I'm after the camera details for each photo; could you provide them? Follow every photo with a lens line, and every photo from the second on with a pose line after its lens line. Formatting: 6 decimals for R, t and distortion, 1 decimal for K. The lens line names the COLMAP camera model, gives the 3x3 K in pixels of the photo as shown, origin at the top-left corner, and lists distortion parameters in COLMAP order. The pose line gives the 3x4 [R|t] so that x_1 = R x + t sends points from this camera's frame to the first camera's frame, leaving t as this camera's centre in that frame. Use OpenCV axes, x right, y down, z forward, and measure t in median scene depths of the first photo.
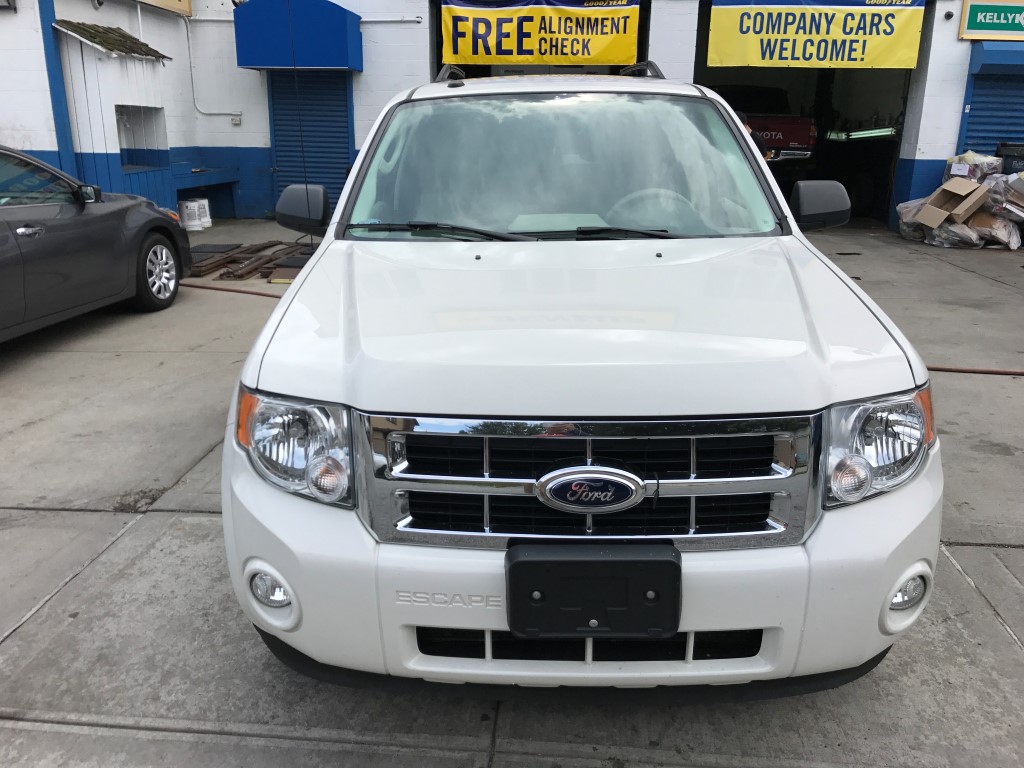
lens RADIAL K [[834.0, 0, 501.3], [0, 834.0, 384.7], [0, 0, 1]] dist [0.031222, -0.045990]
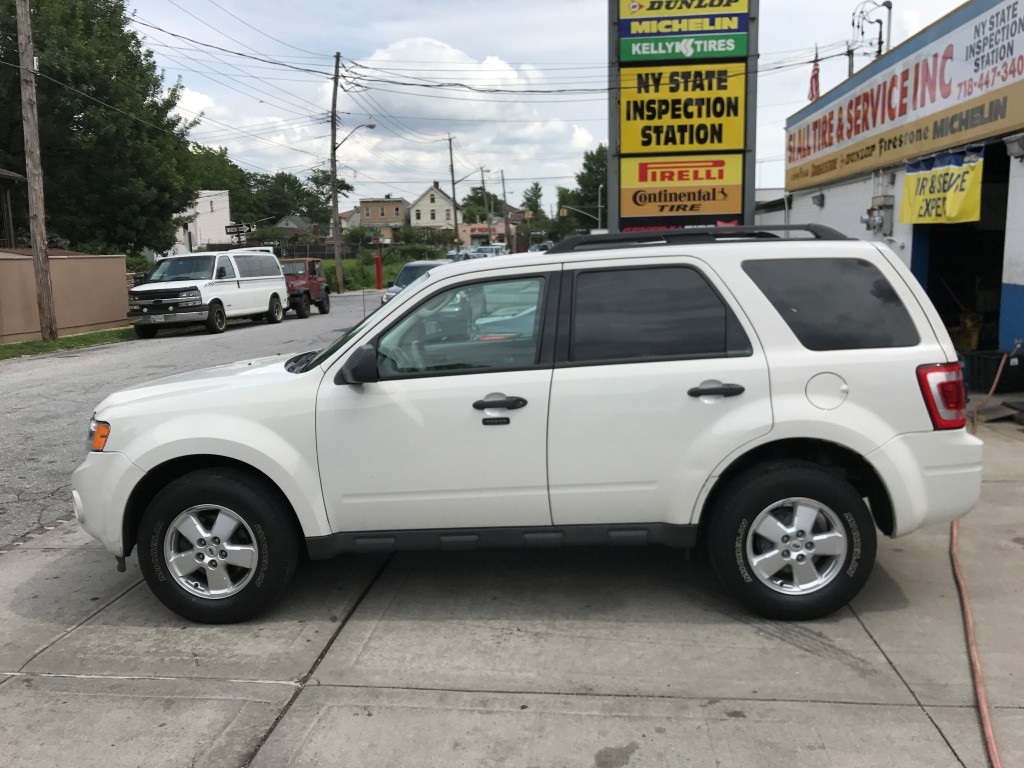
lens RADIAL K [[851.4, 0, 499.0], [0, 851.4, 384.8], [0, 0, 1]] dist [0.008817, 0.000106]
pose [[-0.007297, 0.147004, -0.989109, 0.406621], [-0.272683, 0.951356, 0.143404, -0.105614], [0.962076, 0.270760, 0.033144, 0.288413]]
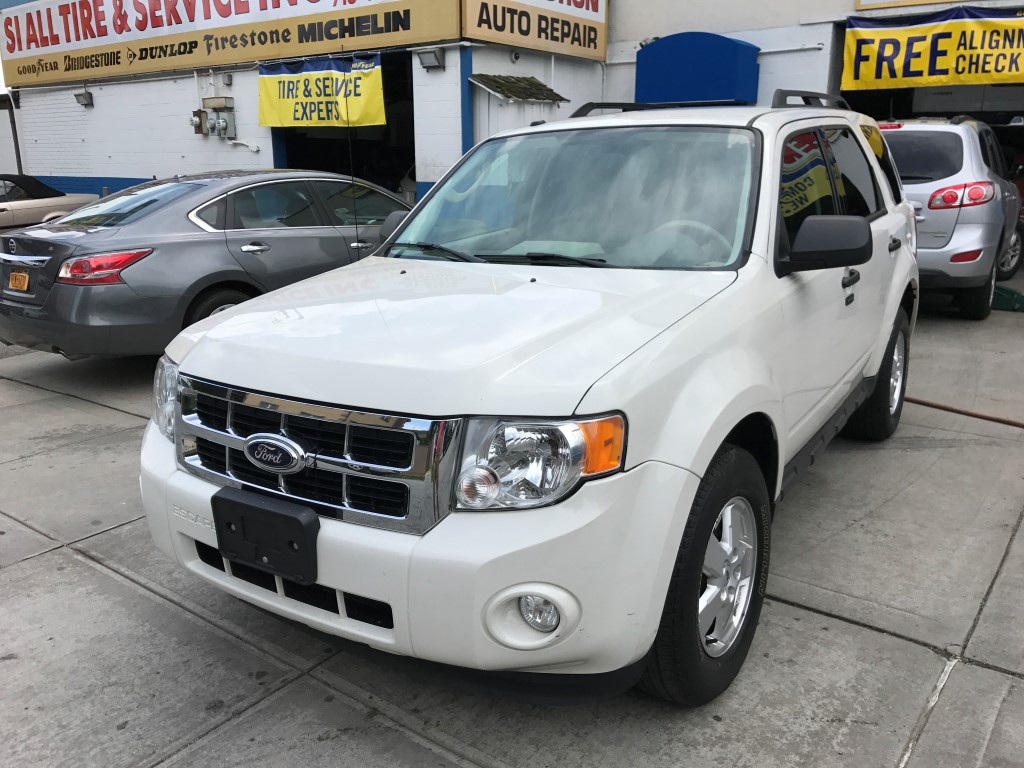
lens RADIAL K [[834.0, 0, 501.3], [0, 834.0, 384.7], [0, 0, 1]] dist [0.031222, -0.045990]
pose [[0.847920, 0.124425, -0.515316, 0.140904], [-0.141674, 0.989896, 0.005900, -0.004208], [0.510843, 0.068004, 0.856980, 0.012847]]
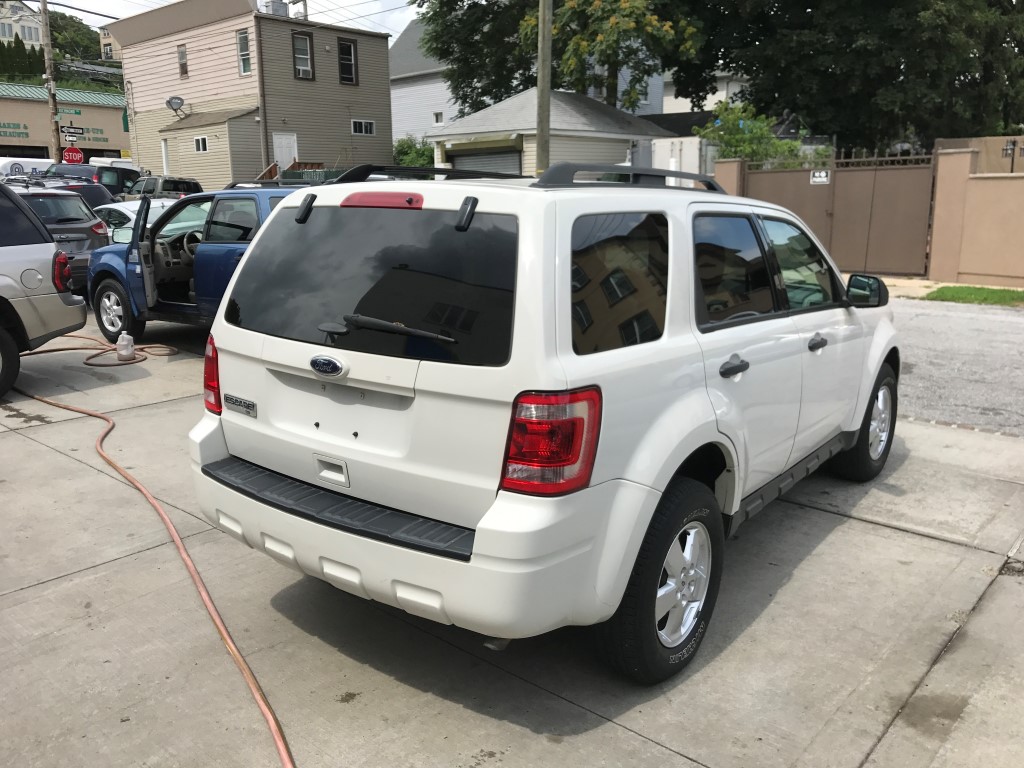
lens RADIAL K [[851.4, 0, 499.0], [0, 851.4, 384.8], [0, 0, 1]] dist [0.008817, 0.000106]
pose [[-0.809249, -0.118105, 0.575471, -0.146192], [0.181411, 0.881467, 0.436012, -0.203492], [-0.558754, 0.457239, -0.691901, 0.608031]]
